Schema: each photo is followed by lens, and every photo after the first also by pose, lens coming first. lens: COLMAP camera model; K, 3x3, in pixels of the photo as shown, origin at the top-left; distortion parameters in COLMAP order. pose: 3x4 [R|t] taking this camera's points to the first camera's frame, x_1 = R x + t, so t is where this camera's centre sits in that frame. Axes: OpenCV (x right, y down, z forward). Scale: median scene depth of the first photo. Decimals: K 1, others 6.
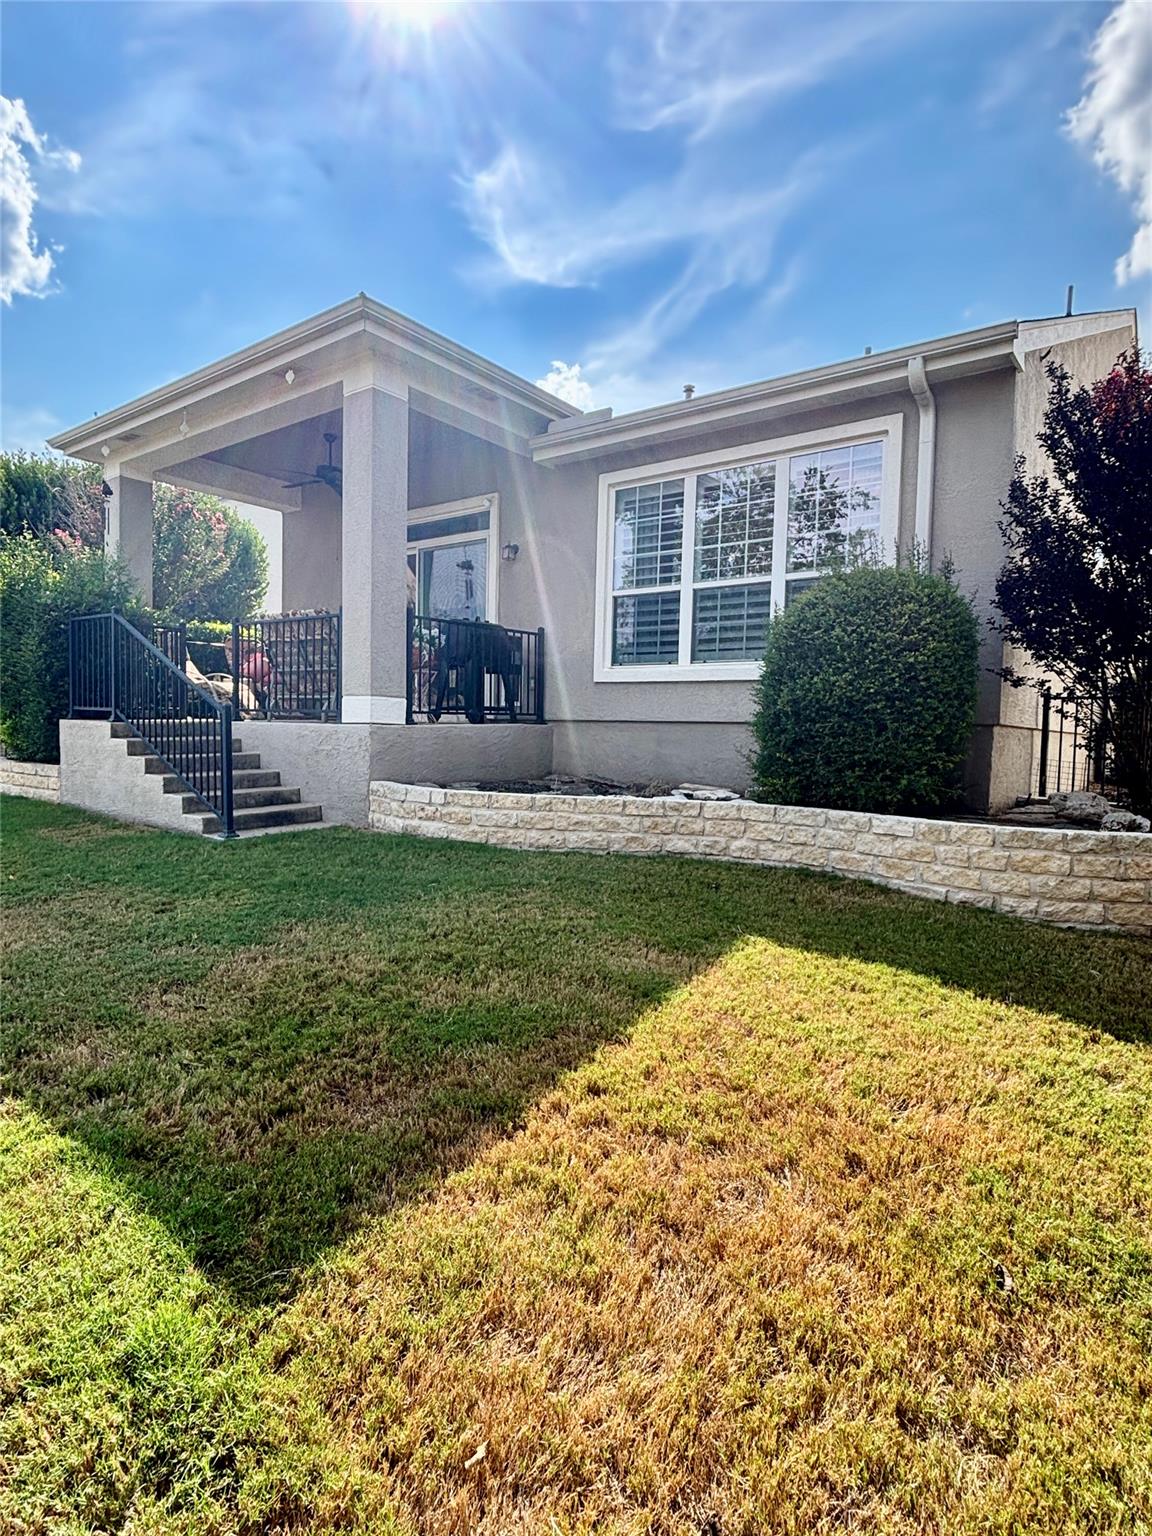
lens RADIAL K [[804.0, 0, 586.2], [0, 804.0, 772.6], [0, 0, 1]] dist [-0.001264, -0.003780]
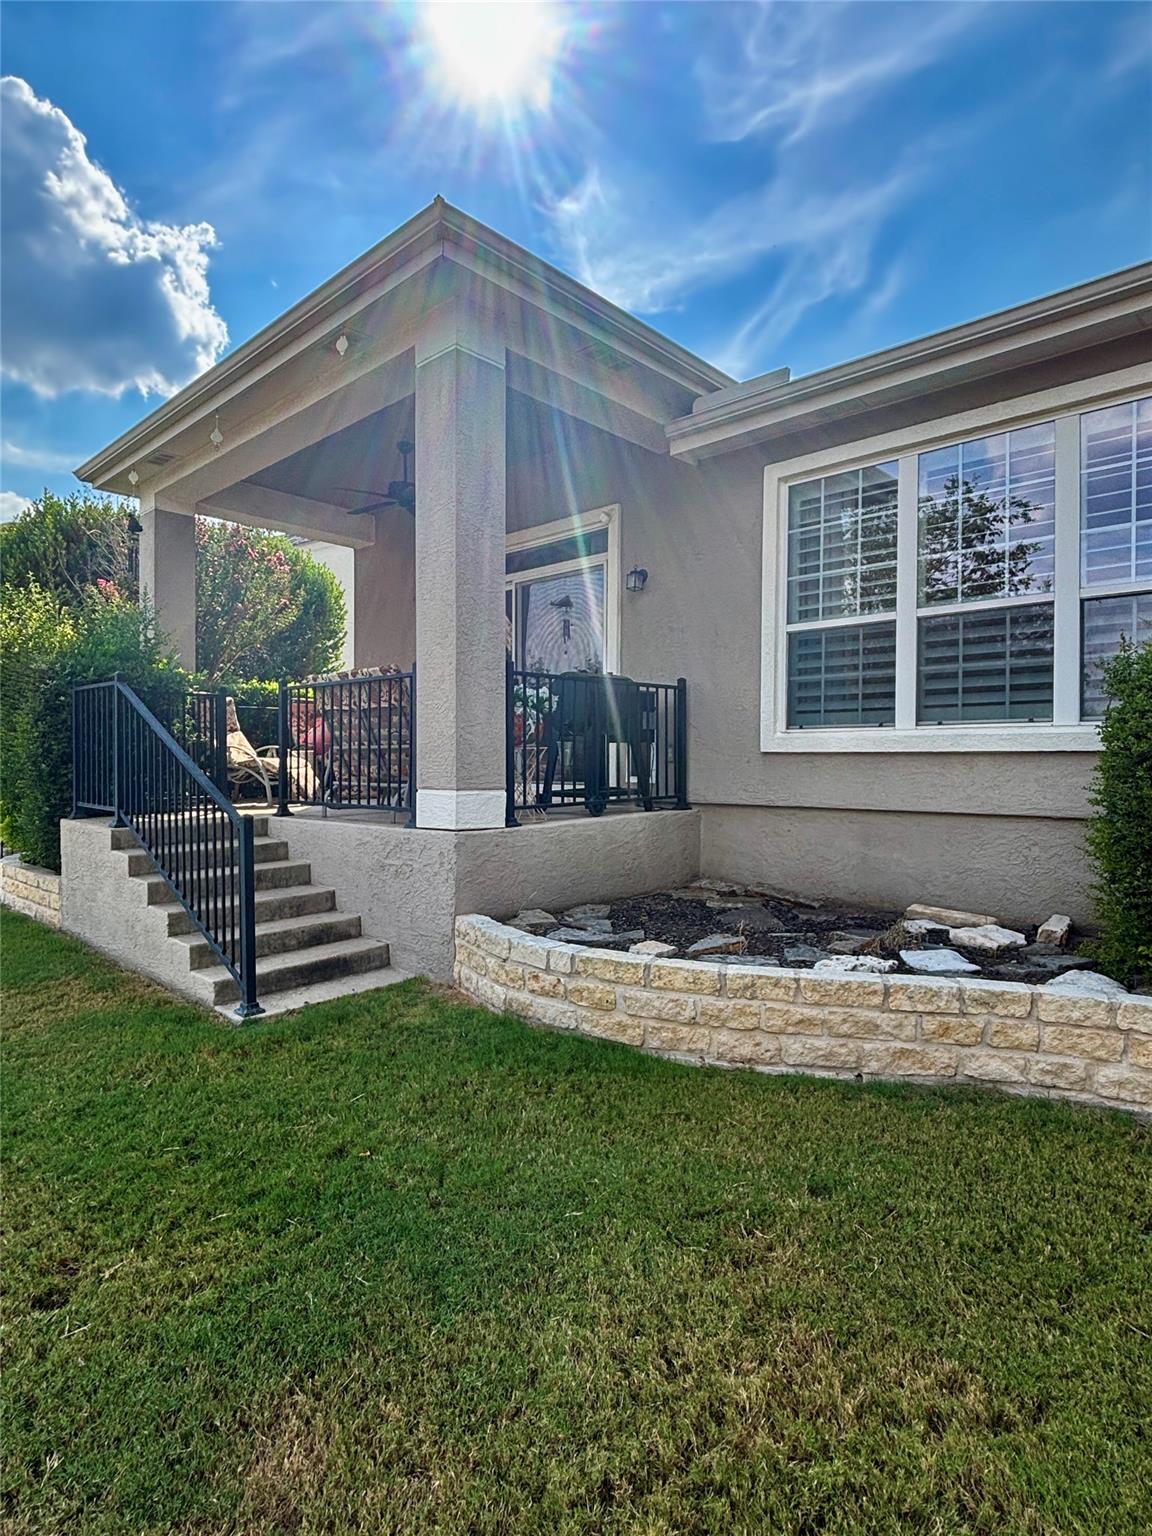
lens RADIAL K [[804.0, 0, 568.4], [0, 804.0, 766.6], [0, 0, 1]] dist [-0.001264, -0.003780]
pose [[0.992338, -0.018650, -0.122137, -0.078573], [0.012479, 0.998615, -0.051103, -0.070808], [0.122921, 0.049188, 0.991197, 0.294084]]
